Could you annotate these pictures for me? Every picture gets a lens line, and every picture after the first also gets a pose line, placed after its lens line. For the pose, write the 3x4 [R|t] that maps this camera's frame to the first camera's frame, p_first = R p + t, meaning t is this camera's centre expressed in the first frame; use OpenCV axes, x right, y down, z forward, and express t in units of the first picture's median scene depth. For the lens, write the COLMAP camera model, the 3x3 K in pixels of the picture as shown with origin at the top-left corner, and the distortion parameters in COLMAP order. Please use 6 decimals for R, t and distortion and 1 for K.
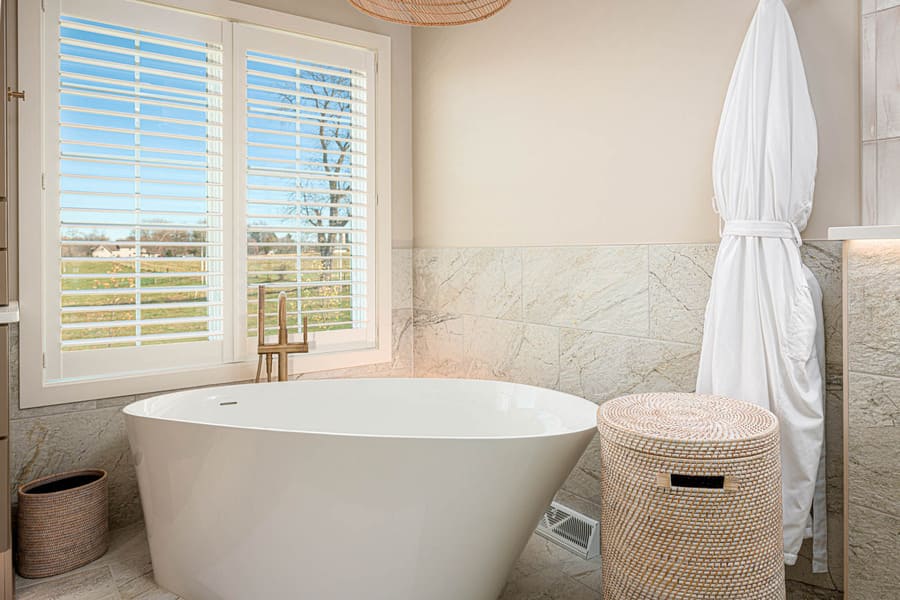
lens RADIAL K [[604.8, 0, 402.7], [0, 604.8, 250.5], [0, 0, 1]] dist [-0.000754, -0.001104]
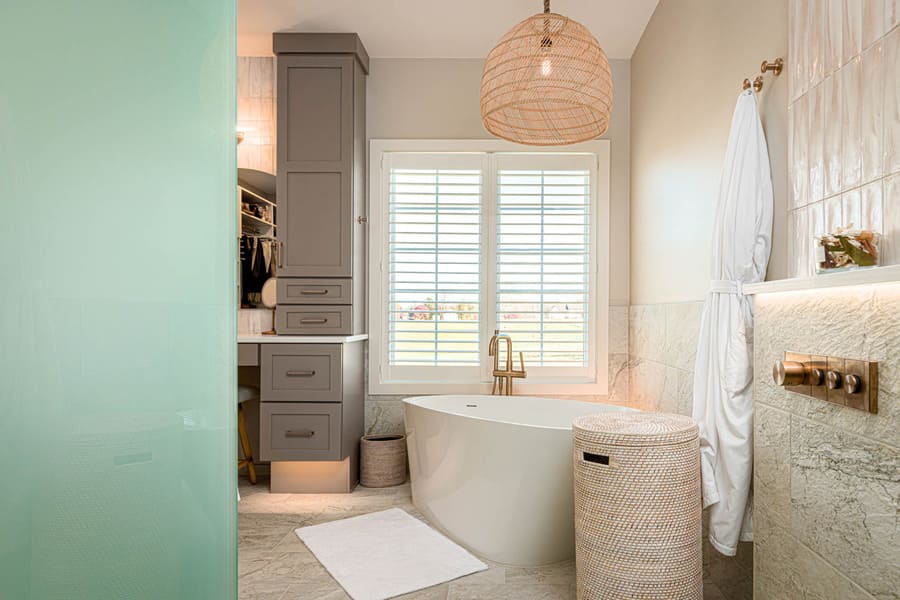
lens RADIAL K [[534.5, 0, 450.0], [0, 534.5, 300.0], [0, 0, 1]] dist [0.000460, -0.000168]
pose [[0.808141, -0.005541, -0.588963, 0.511491], [-0.006783, 0.999802, -0.018714, 0.010551], [0.588950, 0.019119, 0.807943, -0.146110]]
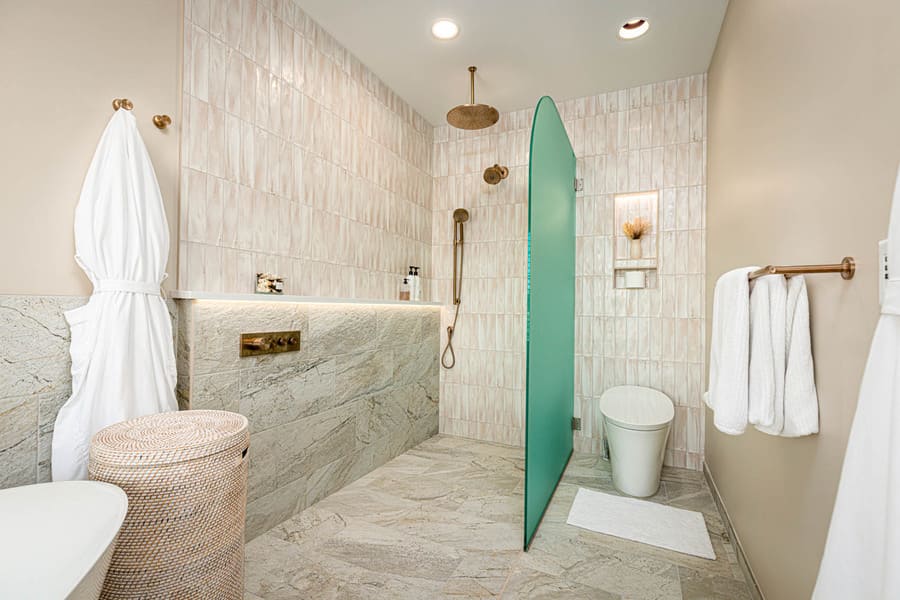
lens RADIAL K [[400.1, 0, 450.0], [0, 400.1, 300.0], [0, 0, 1]] dist [-0.001173, -0.000024]
pose [[-0.553048, 0.017392, 0.832968, -0.347450], [-0.016330, 0.999364, -0.031708, 0.005605], [-0.832989, -0.031138, -0.552412, 0.598400]]
